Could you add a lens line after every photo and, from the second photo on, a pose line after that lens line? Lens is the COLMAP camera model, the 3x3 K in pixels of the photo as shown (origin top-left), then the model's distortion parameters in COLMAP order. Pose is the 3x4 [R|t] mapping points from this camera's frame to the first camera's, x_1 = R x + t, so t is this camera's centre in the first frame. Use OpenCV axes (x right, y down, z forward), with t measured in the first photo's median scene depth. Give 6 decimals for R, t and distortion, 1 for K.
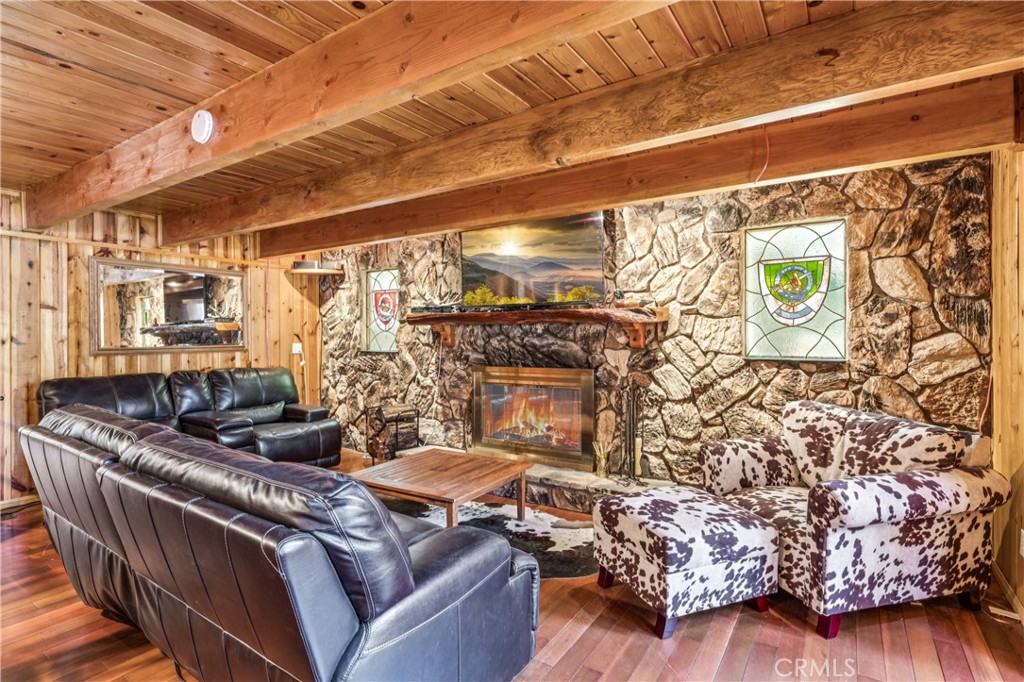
lens RADIAL K [[501.6, 0, 512.4], [0, 501.6, 337.8], [0, 0, 1]] dist [-0.000320, -0.000068]
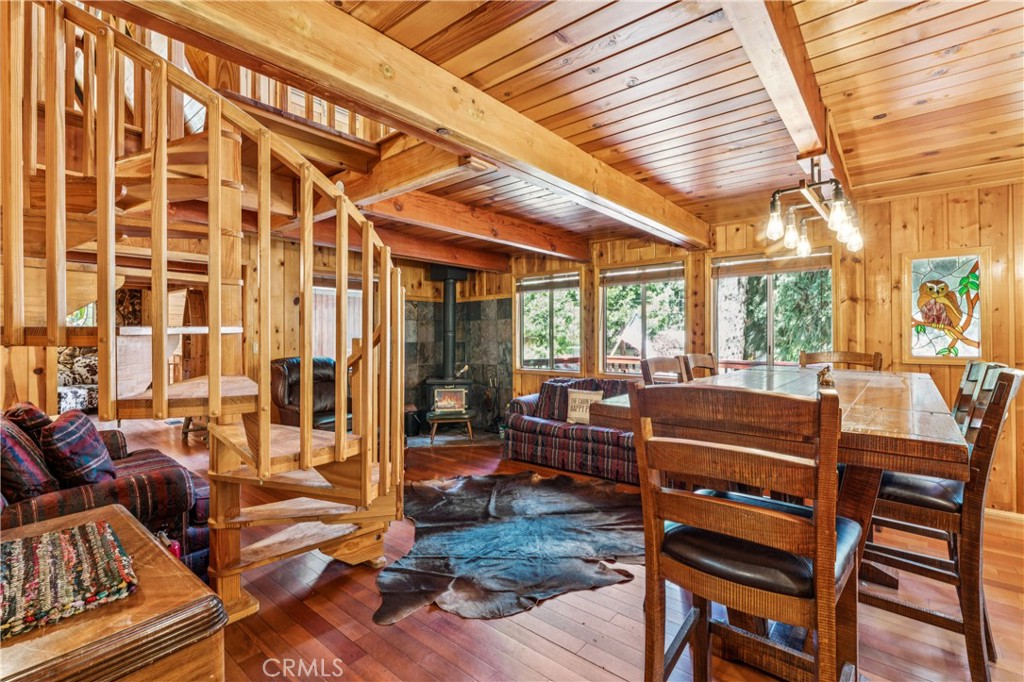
lens RADIAL K [[462.6, 0, 512.4], [0, 462.6, 334.4], [0, 0, 1]] dist [0.002319, 0.000189]
pose [[0.098765, 0.003526, 0.995104, -1.962945], [0.006519, 0.999970, -0.004190, 0.025022], [-0.995089, 0.006901, 0.098739, -1.855890]]
